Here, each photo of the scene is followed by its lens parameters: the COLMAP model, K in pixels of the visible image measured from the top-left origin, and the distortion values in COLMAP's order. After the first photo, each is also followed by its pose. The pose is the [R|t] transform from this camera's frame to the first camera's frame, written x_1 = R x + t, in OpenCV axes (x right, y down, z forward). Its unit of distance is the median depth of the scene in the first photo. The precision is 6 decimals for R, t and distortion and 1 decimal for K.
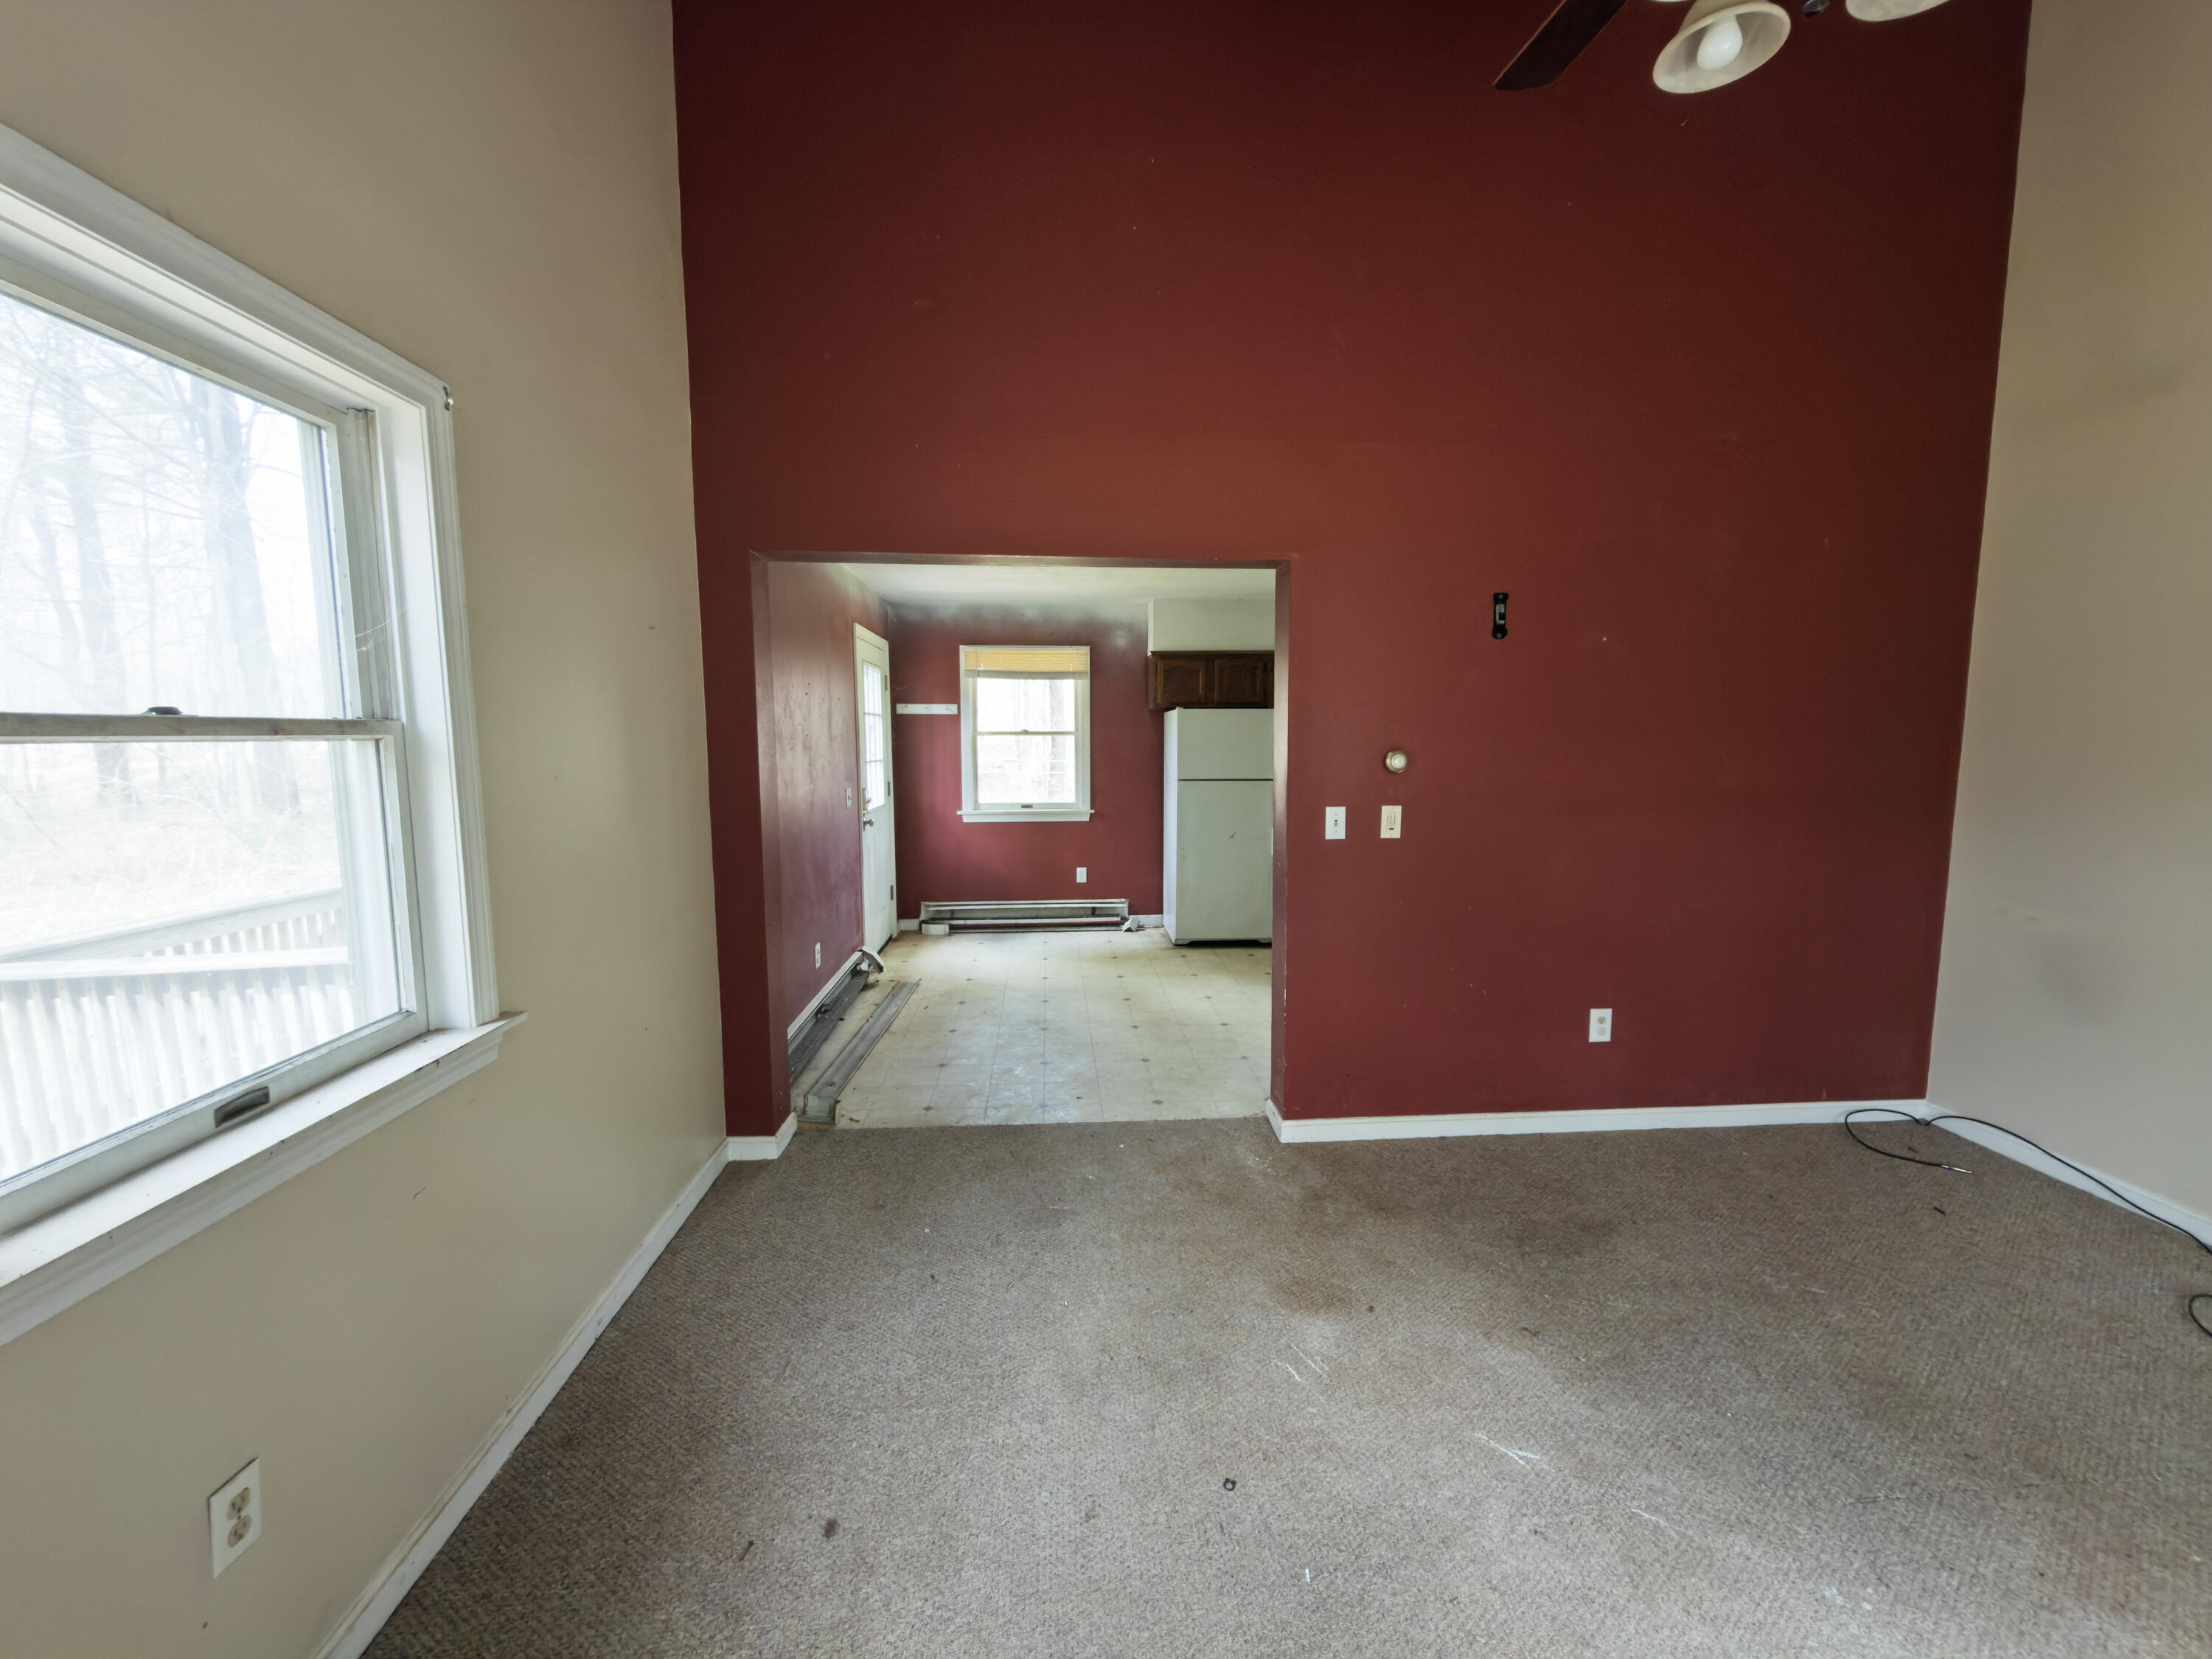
lens RADIAL K [[884.5, 0, 1106.0], [0, 884.5, 829.5], [0, 0, 1]] dist [0.000141, -0.000199]
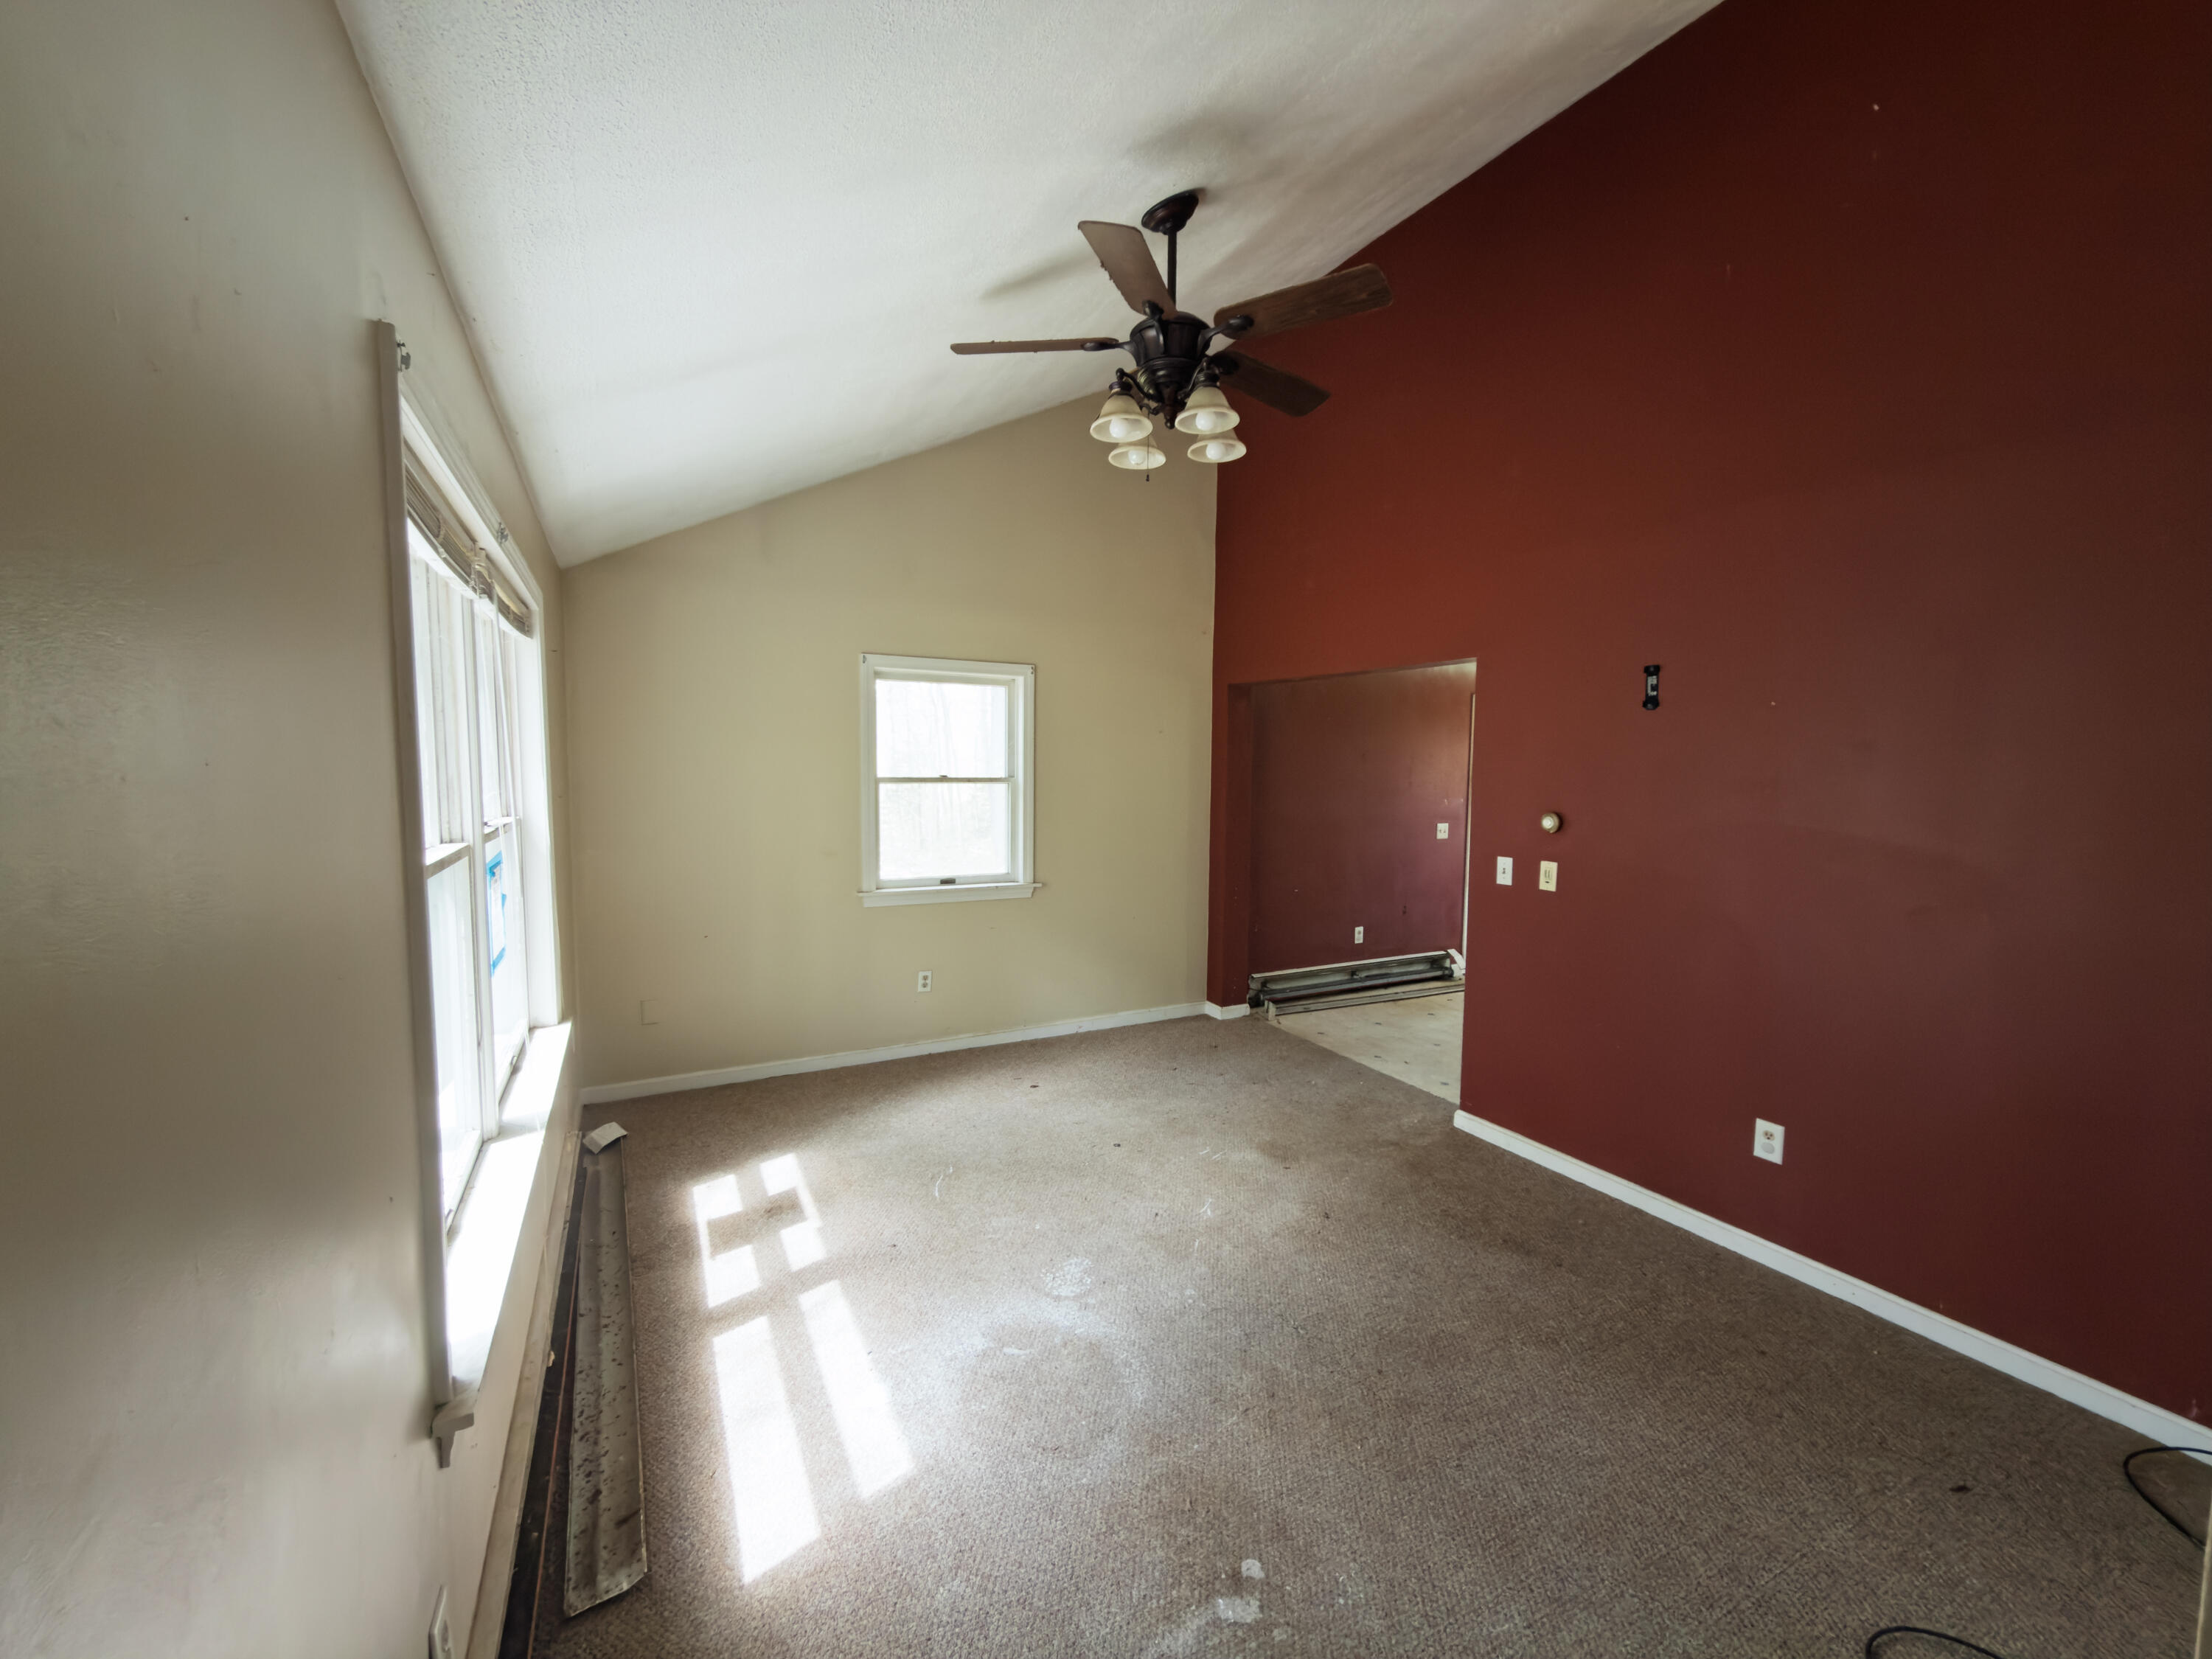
lens RADIAL K [[884.5, 0, 1106.0], [0, 884.5, 829.5], [0, 0, 1]] dist [0.000141, -0.000199]
pose [[0.406858, 0.075694, -0.910350, 1.133545], [-0.110740, 0.993298, 0.033098, -0.043083], [0.906754, 0.087346, 0.412513, 0.022015]]
